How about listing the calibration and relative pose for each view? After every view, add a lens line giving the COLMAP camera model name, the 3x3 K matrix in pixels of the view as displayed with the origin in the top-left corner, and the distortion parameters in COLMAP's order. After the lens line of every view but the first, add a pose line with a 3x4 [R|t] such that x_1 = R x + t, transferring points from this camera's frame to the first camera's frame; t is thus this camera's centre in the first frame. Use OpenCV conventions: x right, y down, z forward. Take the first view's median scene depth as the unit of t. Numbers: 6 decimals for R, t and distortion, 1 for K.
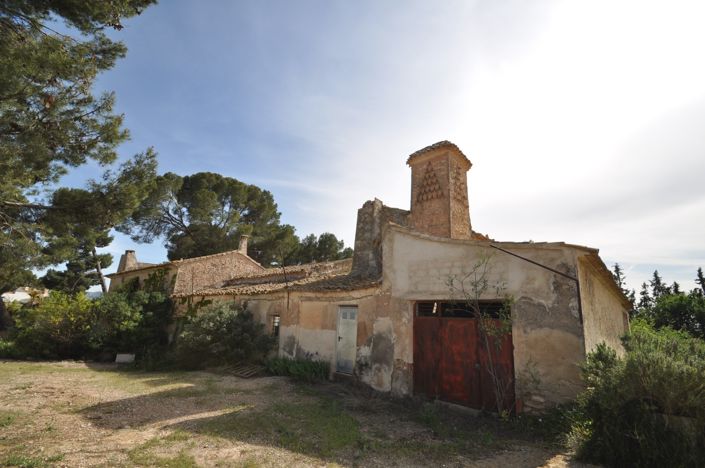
lens RADIAL K [[305.6, 0, 354.4], [0, 305.6, 244.9], [0, 0, 1]] dist [0.013166, -0.016205]
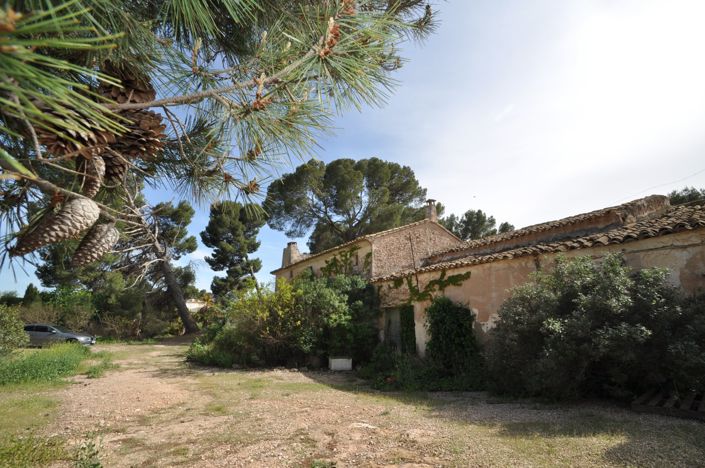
lens RADIAL K [[305.6, 0, 354.4], [0, 305.6, 244.9], [0, 0, 1]] dist [0.013166, -0.016205]
pose [[0.942338, -0.110737, -0.315810, -0.270188], [0.112469, 0.993573, -0.012798, 0.058795], [0.315197, -0.023459, 0.948736, 0.191021]]
